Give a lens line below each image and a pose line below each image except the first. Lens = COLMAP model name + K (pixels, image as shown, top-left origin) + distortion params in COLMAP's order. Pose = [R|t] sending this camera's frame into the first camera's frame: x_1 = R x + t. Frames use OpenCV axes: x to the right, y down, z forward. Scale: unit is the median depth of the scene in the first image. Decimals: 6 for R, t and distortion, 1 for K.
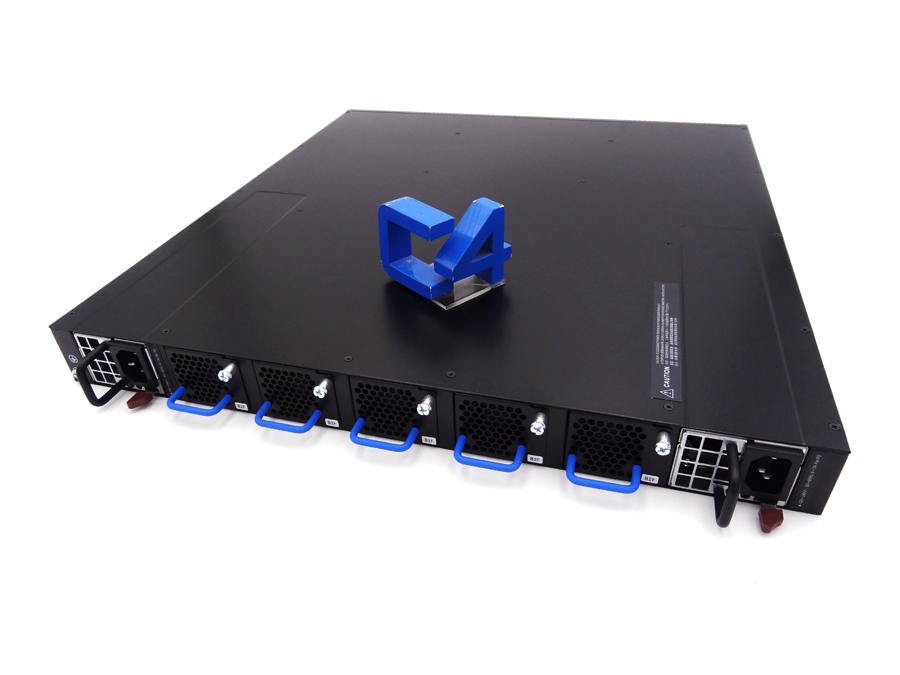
lens RADIAL K [[632.9, 0, 450.0], [0, 632.9, 337.5], [0, 0, 1]] dist [0.010387, 0.001853]
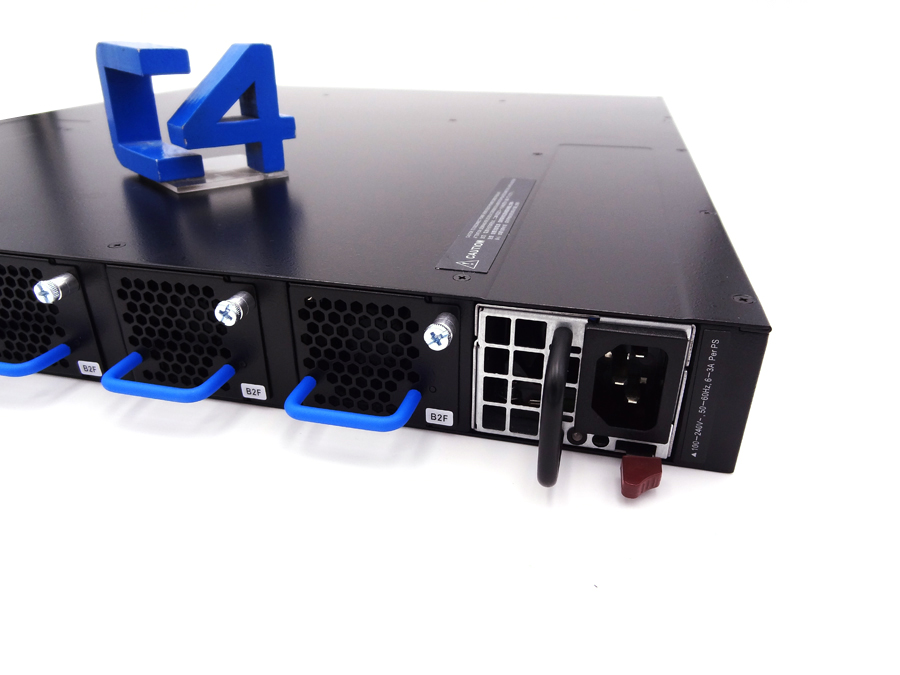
lens RADIAL K [[638.8, 0, 450.0], [0, 638.8, 337.5], [0, 0, 1]] dist [-0.000761, 0.001791]
pose [[0.998720, 0.019525, 0.046659, 0.308805], [-0.012526, 0.989228, -0.145844, 0.244876], [-0.049004, 0.145073, 0.988207, 0.445612]]
